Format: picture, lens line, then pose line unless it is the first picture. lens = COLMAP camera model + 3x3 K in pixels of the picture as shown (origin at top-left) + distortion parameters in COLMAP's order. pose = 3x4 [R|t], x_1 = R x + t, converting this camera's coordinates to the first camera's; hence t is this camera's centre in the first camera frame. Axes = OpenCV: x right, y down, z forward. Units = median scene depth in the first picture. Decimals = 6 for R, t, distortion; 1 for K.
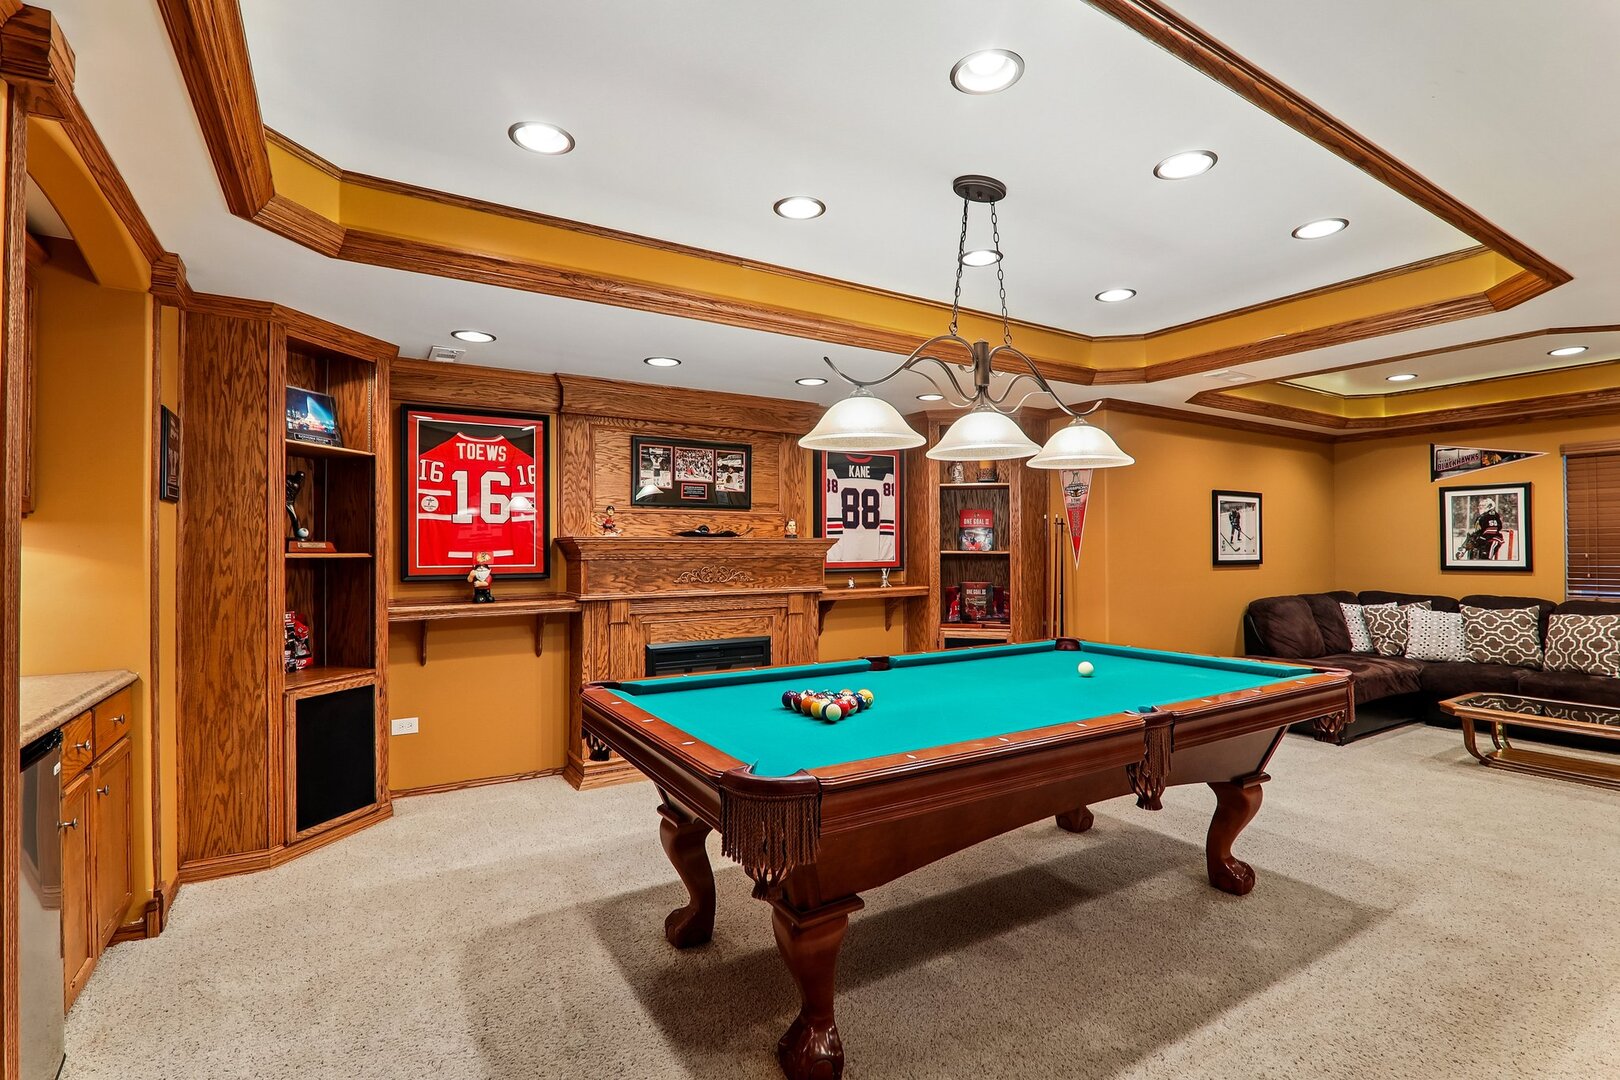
lens RADIAL K [[754.2, 0, 820.4], [0, 754.2, 544.7], [0, 0, 1]] dist [-0.019395, 0.001975]
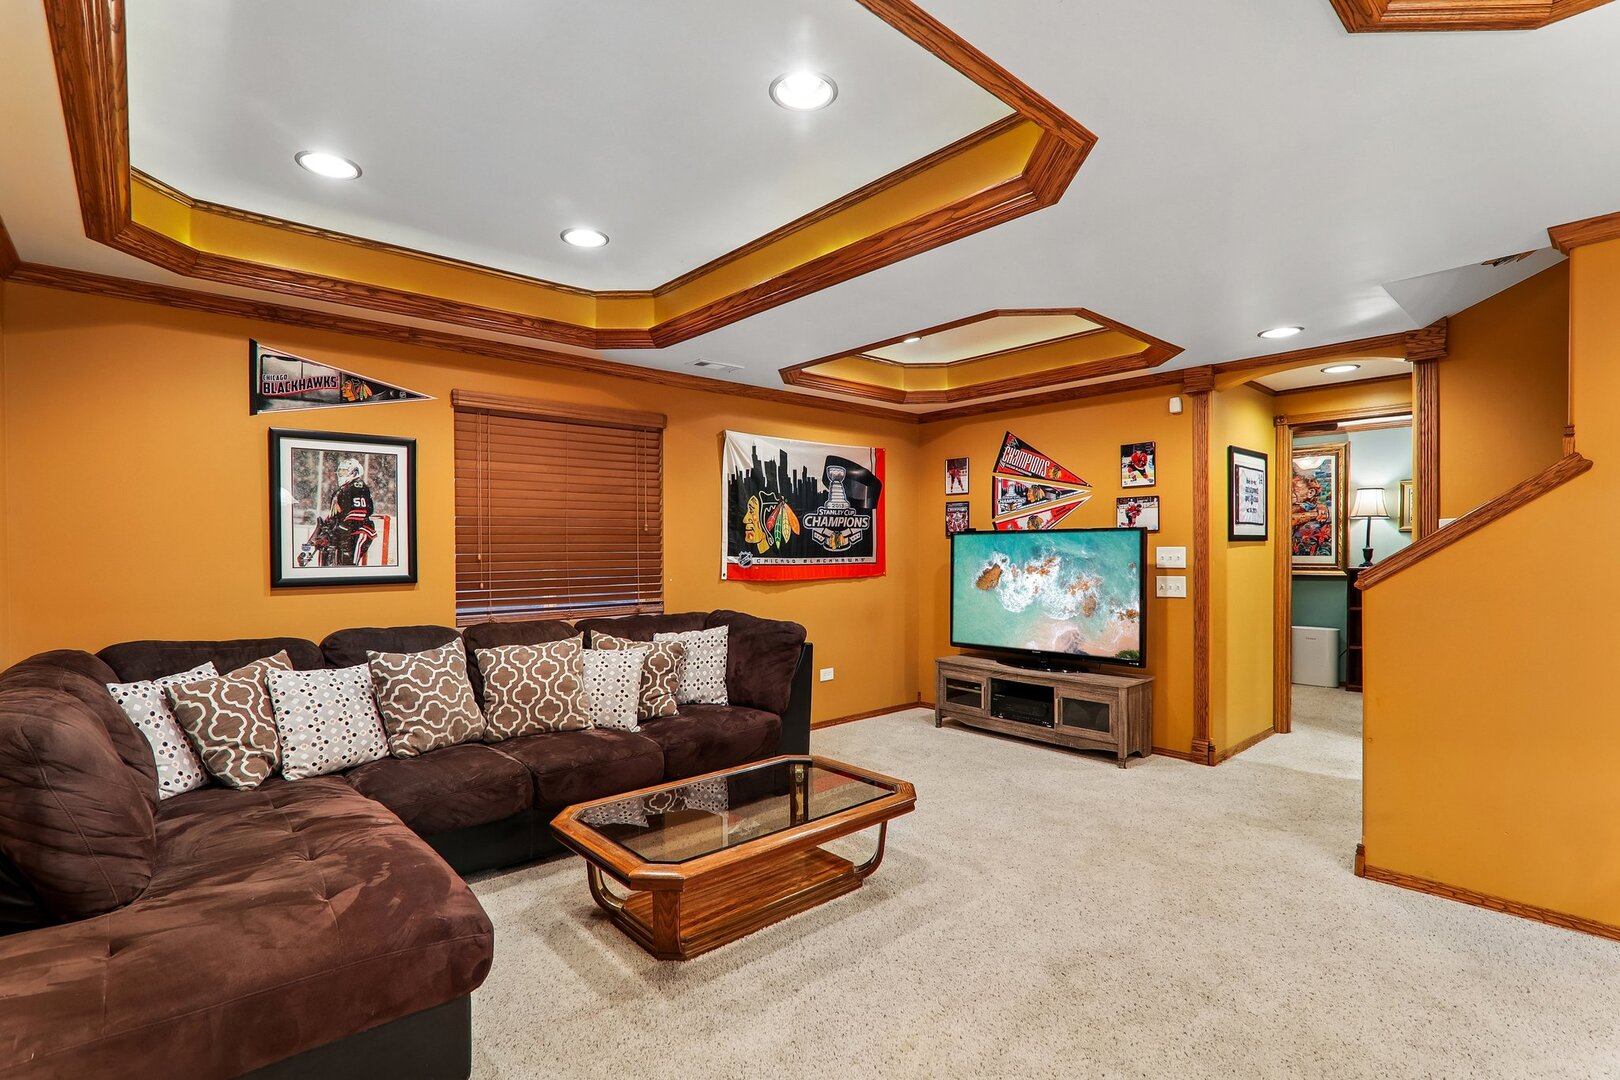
lens RADIAL K [[754.2, 0, 802.2], [0, 754.2, 557.3], [0, 0, 1]] dist [-0.019395, 0.001975]
pose [[-0.161704, -0.016706, 0.986698, 0.286521], [-0.008998, 0.999840, 0.015454, 0.001780], [-0.986798, -0.006380, -0.161828, 0.795546]]
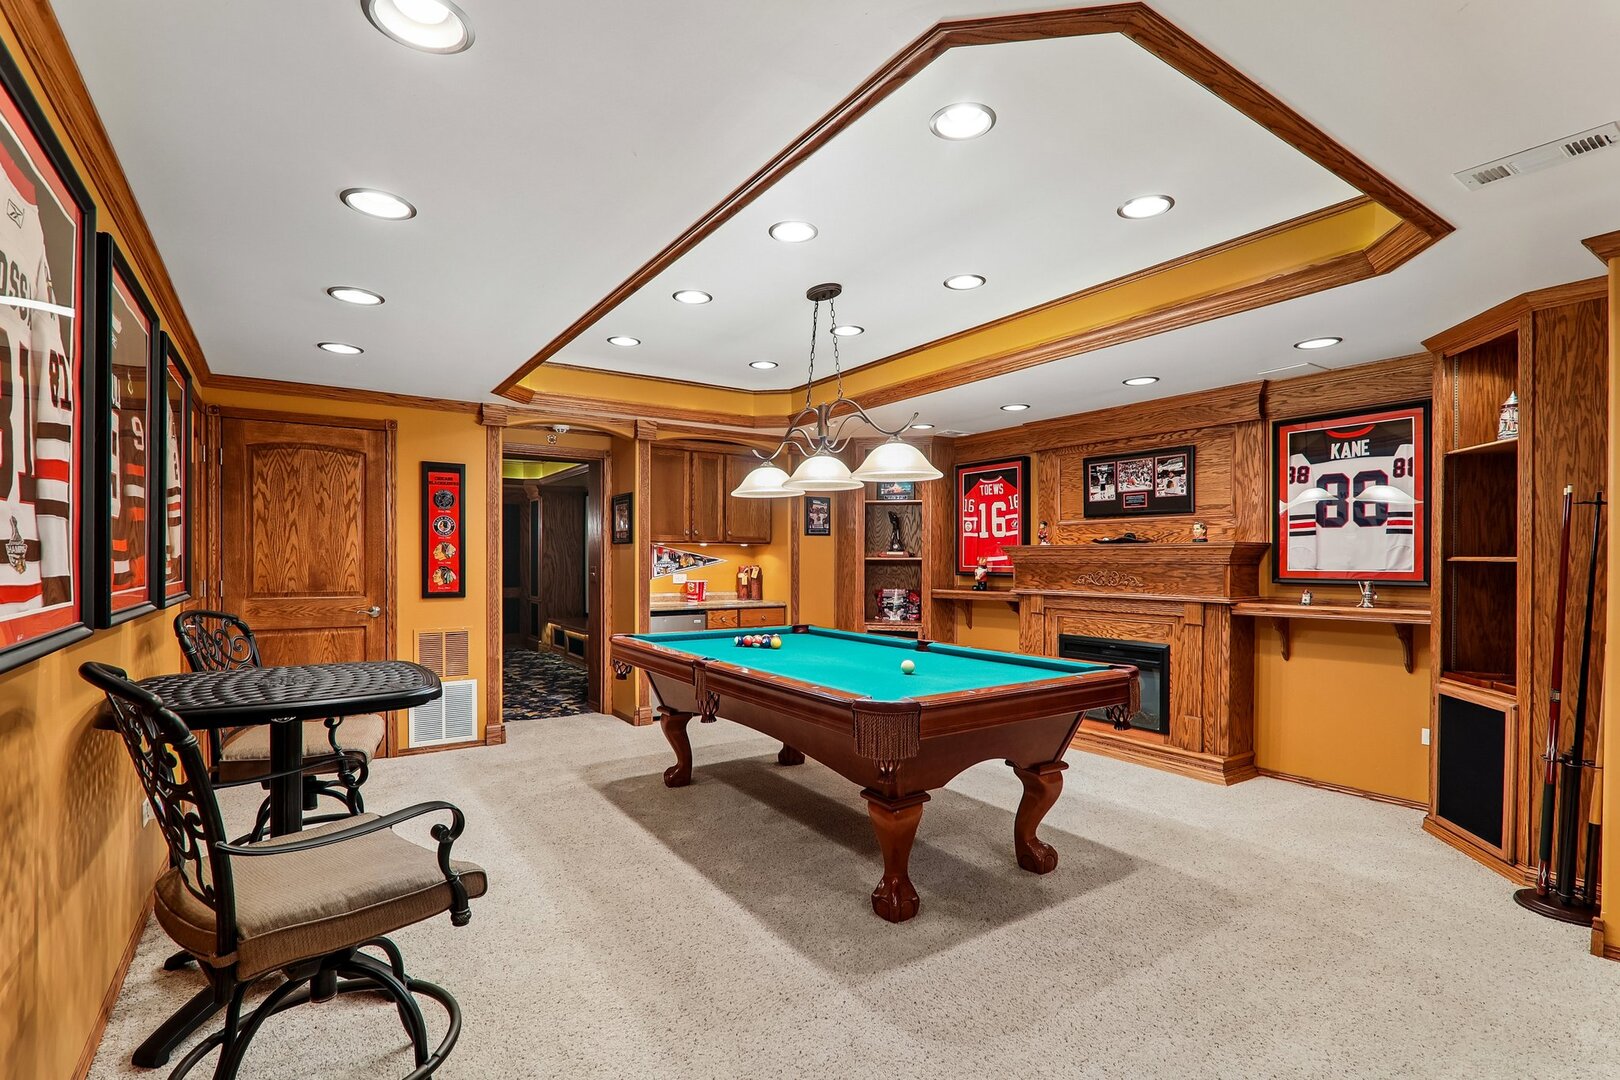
lens RADIAL K [[754.2, 0, 812.5], [0, 754.2, 563.9], [0, 0, 1]] dist [-0.019395, 0.001975]
pose [[0.035244, 0.011021, -0.999318, 0.760835], [0.007808, 0.999906, 0.011303, 0.002810], [0.999348, -0.008201, 0.035154, 0.443002]]
